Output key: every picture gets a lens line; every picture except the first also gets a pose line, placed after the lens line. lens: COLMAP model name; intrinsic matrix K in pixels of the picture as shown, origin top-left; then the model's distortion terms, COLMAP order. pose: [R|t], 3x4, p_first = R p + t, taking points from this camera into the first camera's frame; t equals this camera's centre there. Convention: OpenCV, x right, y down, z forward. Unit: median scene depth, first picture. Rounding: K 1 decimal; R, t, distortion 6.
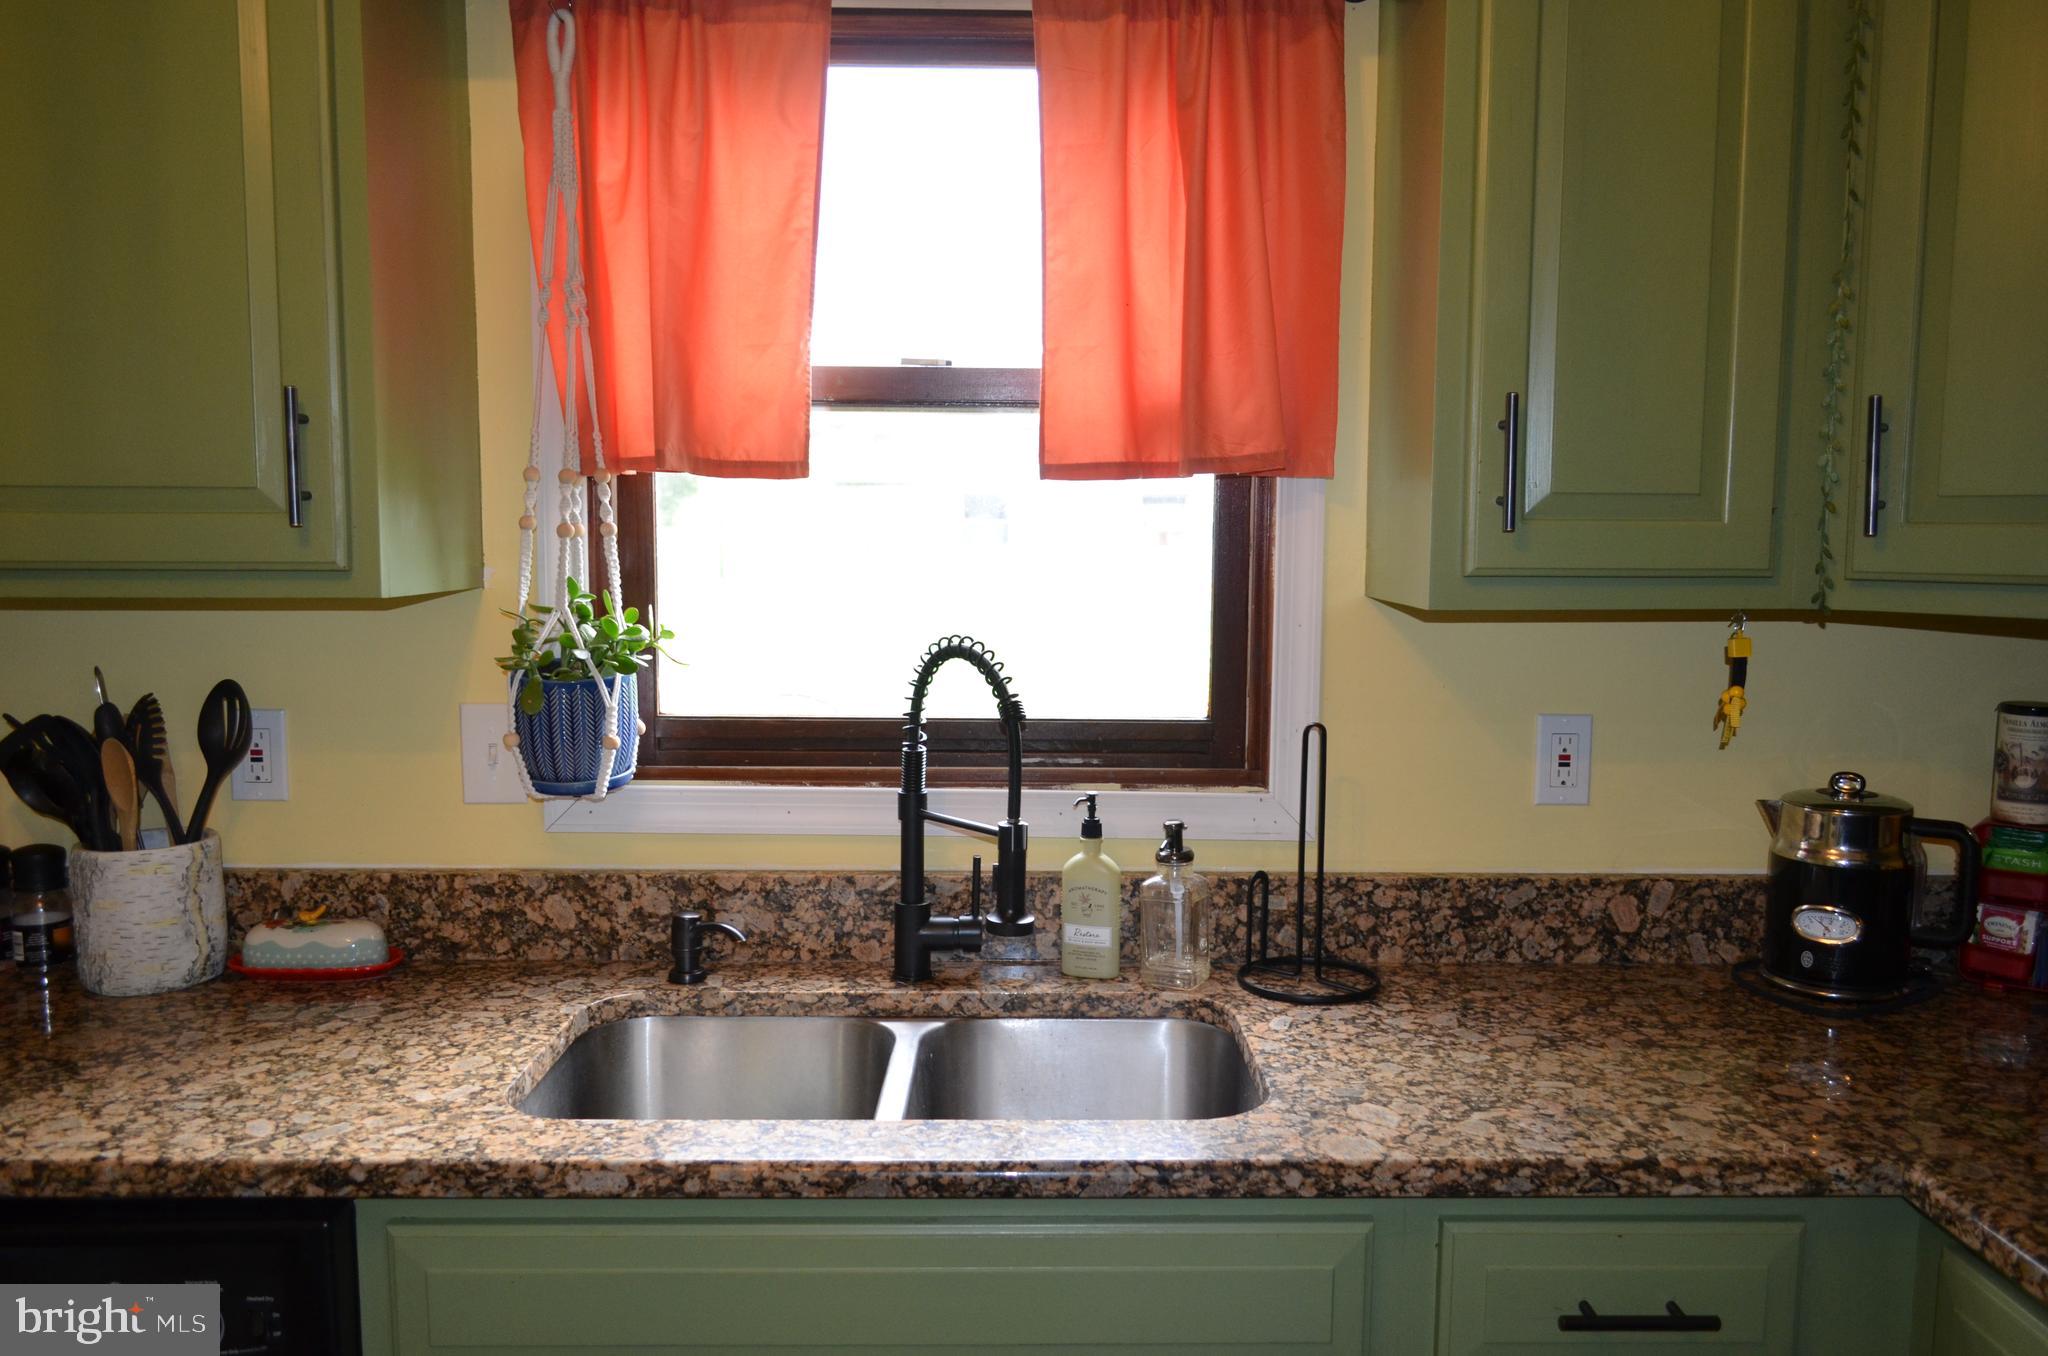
lens RADIAL K [[1591.1, 0, 1038.8], [0, 1591.1, 696.4], [0, 0, 1]] dist [-0.014110, 0.007585]
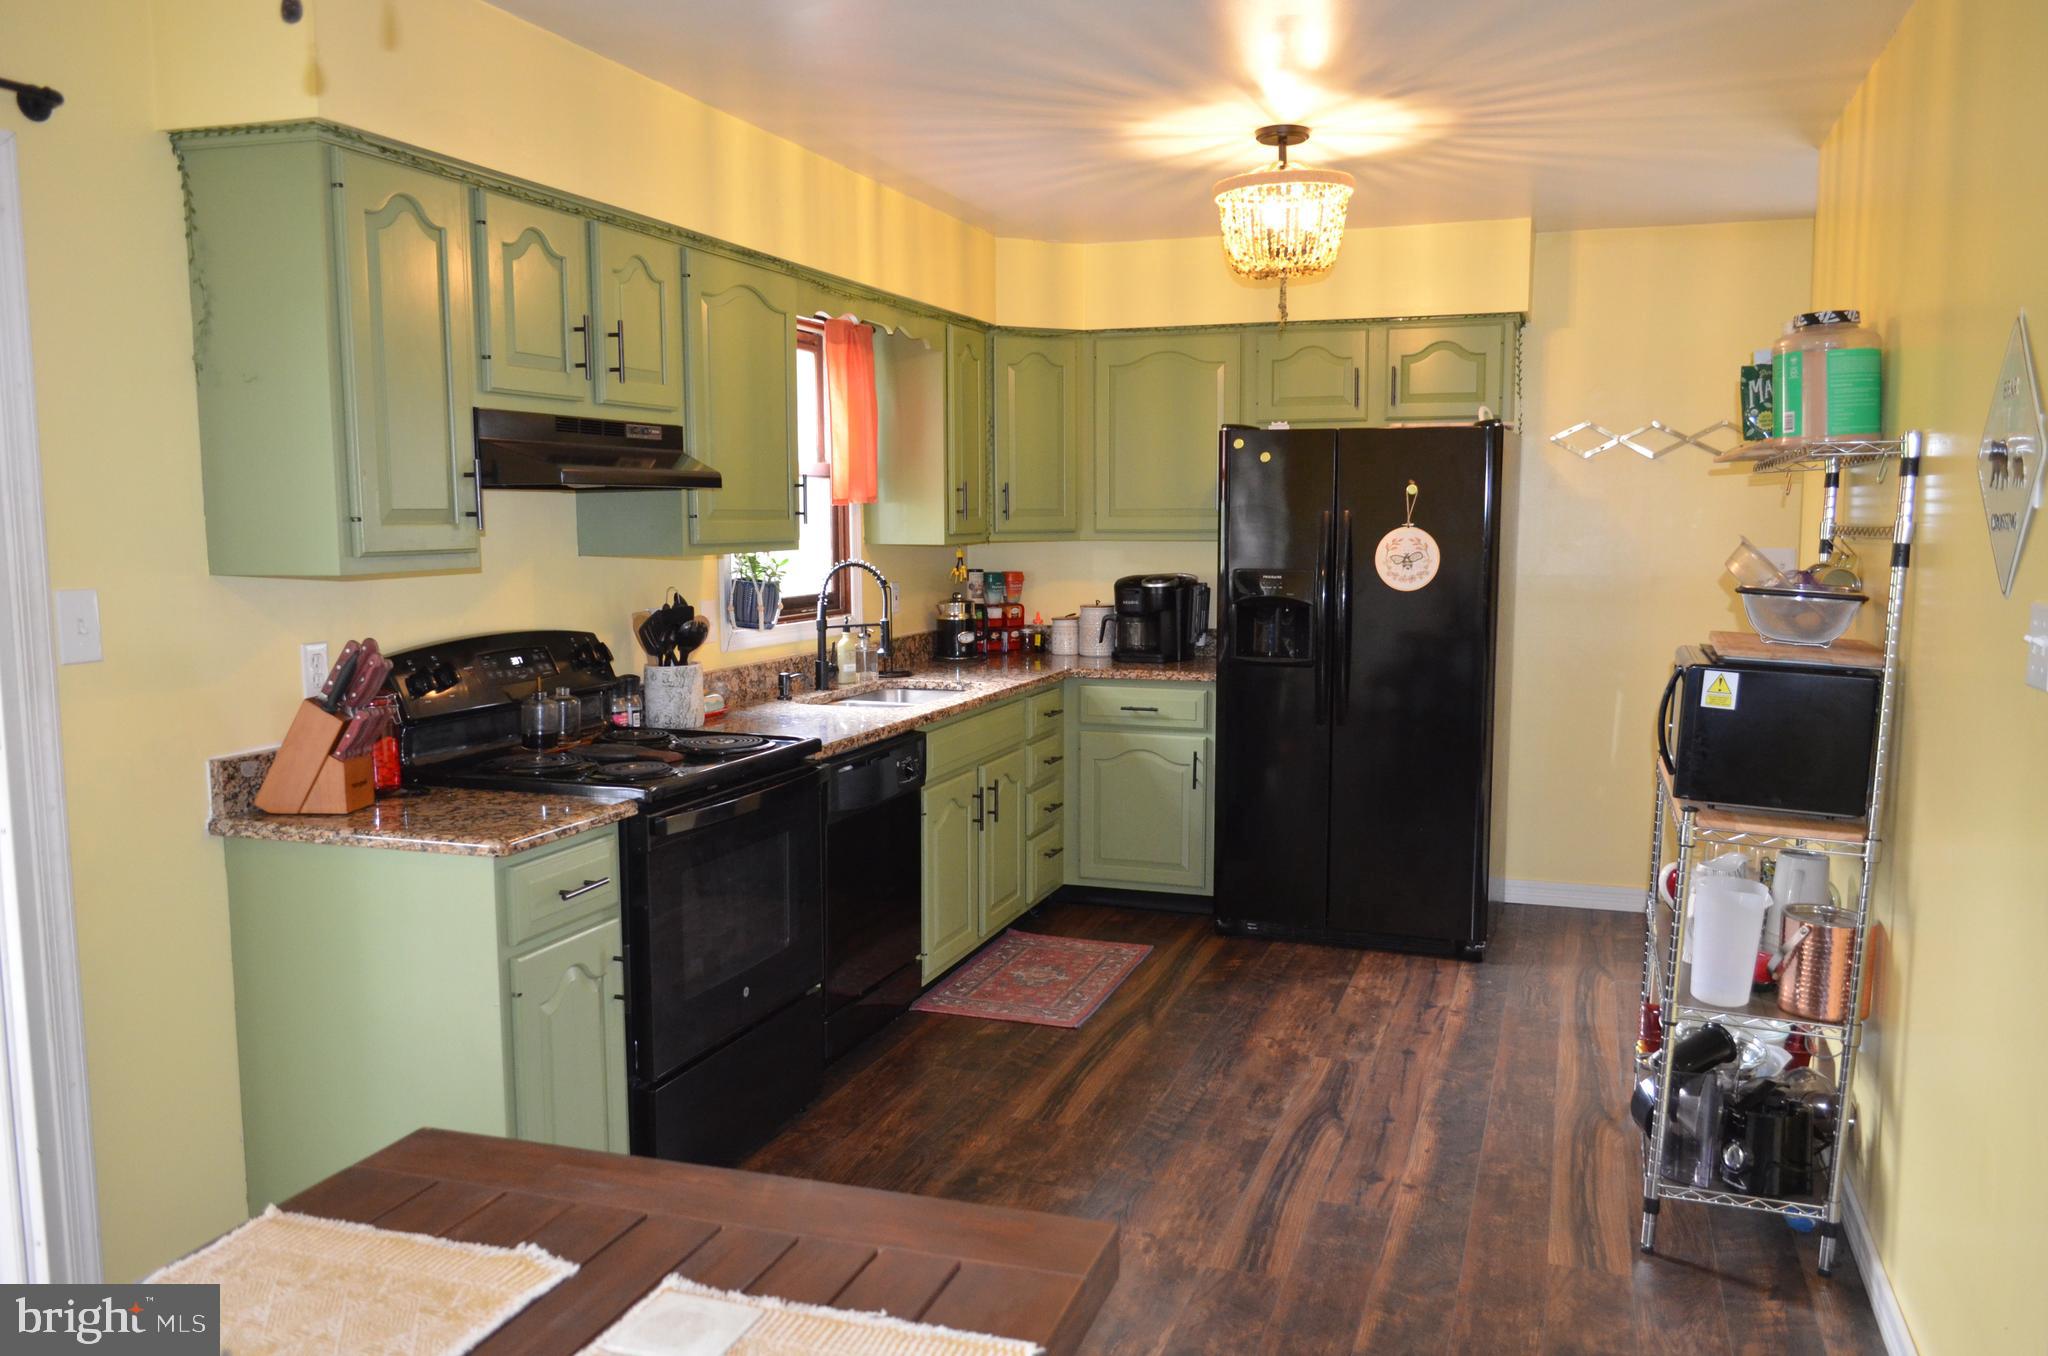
lens RADIAL K [[1595.0, 0, 1037.4], [0, 1595.0, 696.4], [0, 0, 1]] dist [-0.013738, 0.006728]
pose [[0.330189, -0.114906, 0.936895, -2.586592], [0.111800, 0.990337, 0.082059, 0.007642], [-0.937271, 0.077649, 0.339844, -0.268795]]
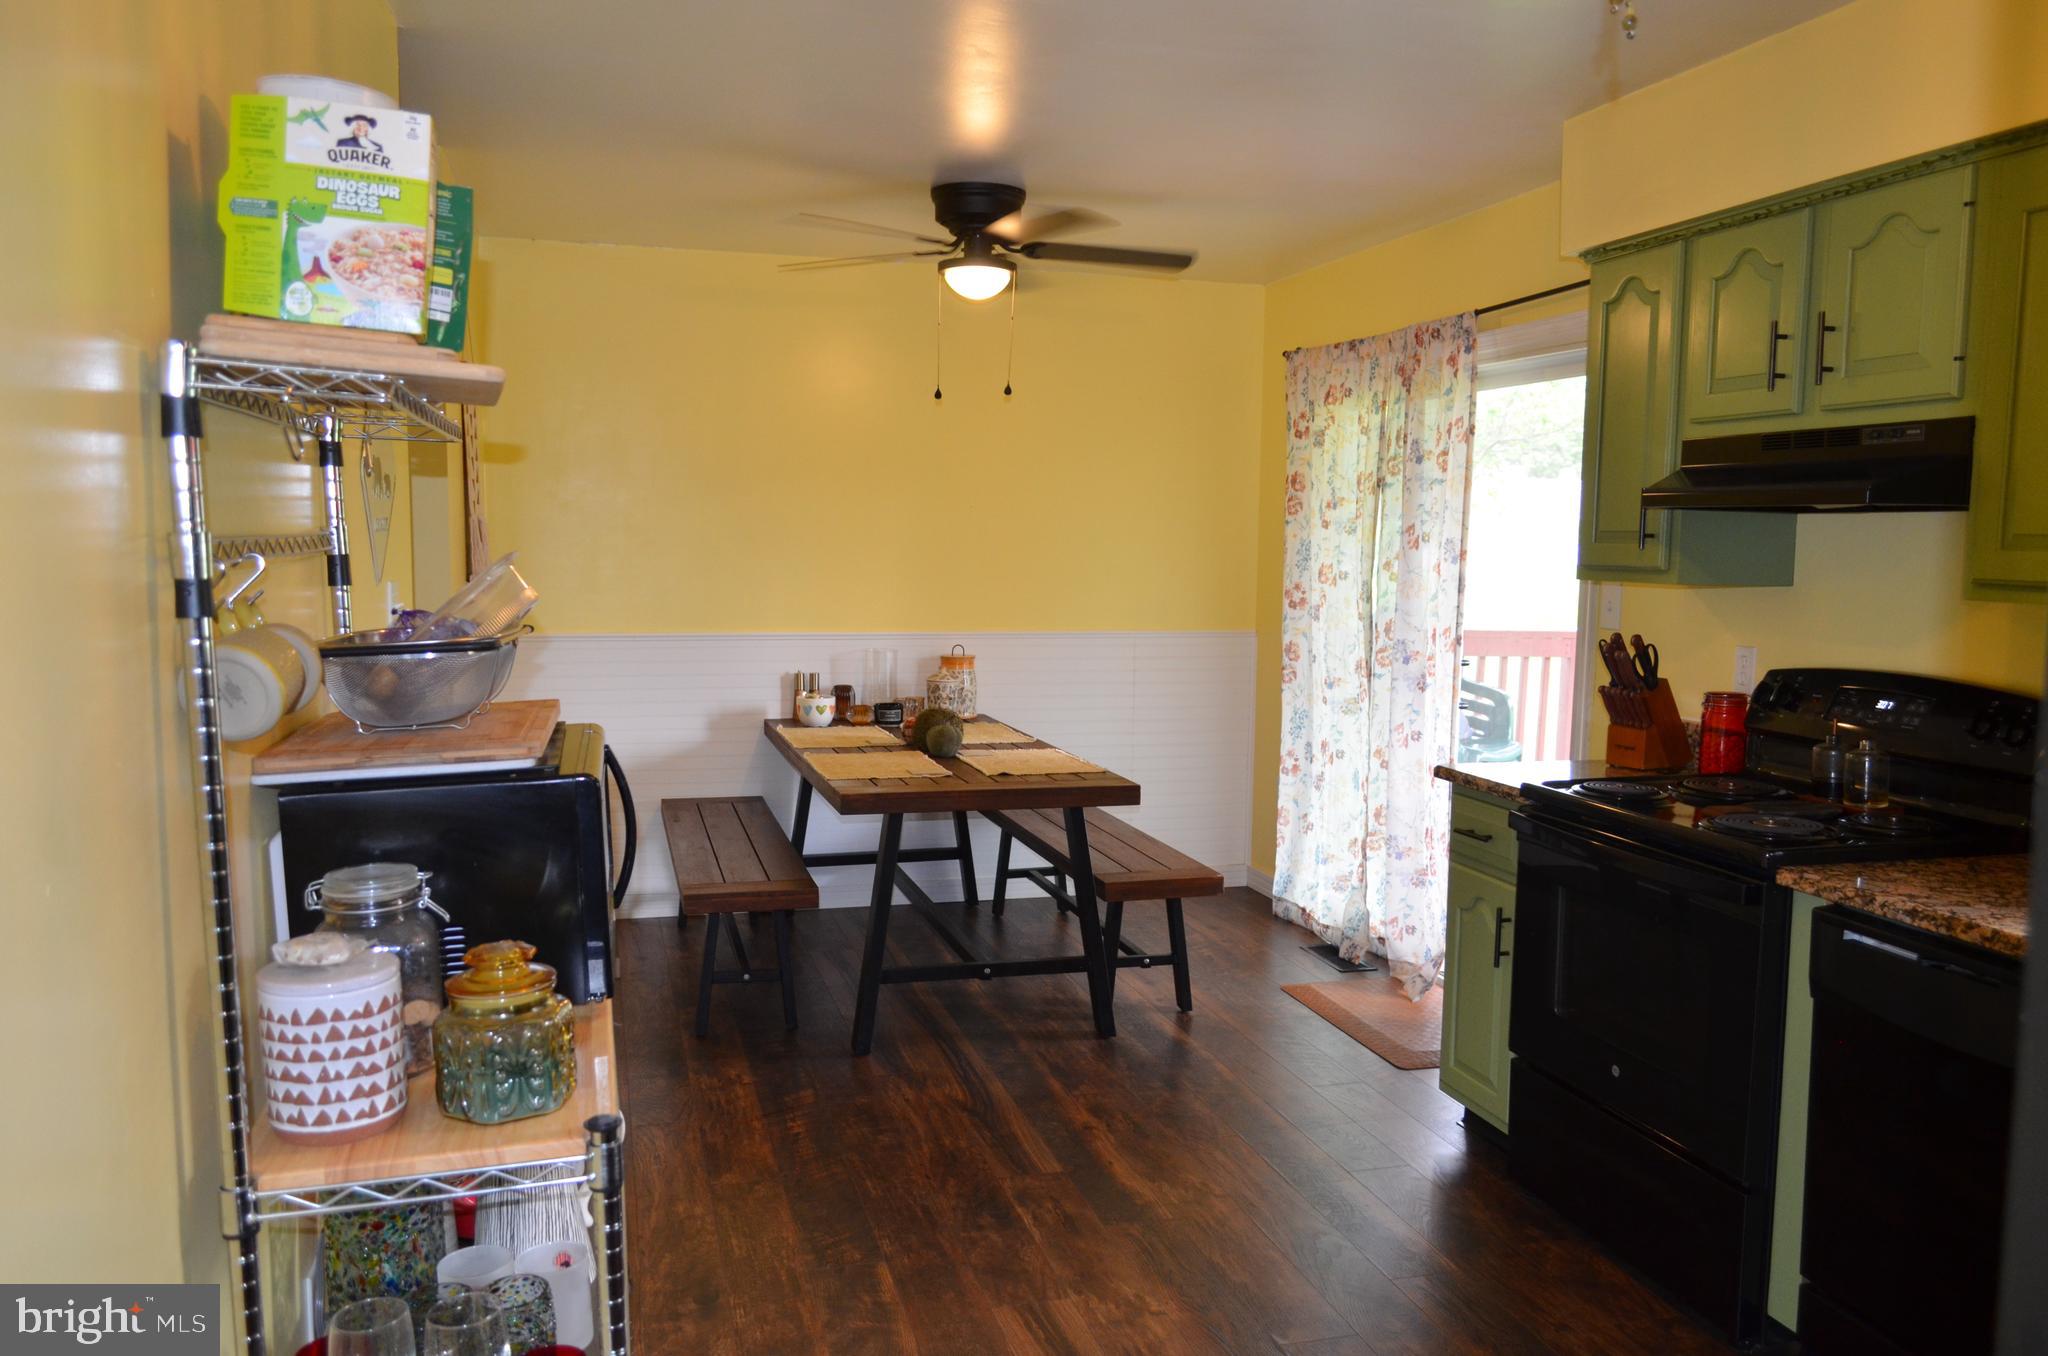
lens RADIAL K [[1591.1, 0, 1038.8], [0, 1591.1, 696.4], [0, 0, 1]] dist [-0.014110, 0.007585]
pose [[0.260824, 0.099373, -0.960258, 0.529399], [-0.121027, 0.990206, 0.069599, 0.036320], [0.957770, 0.098064, 0.270297, -0.354710]]
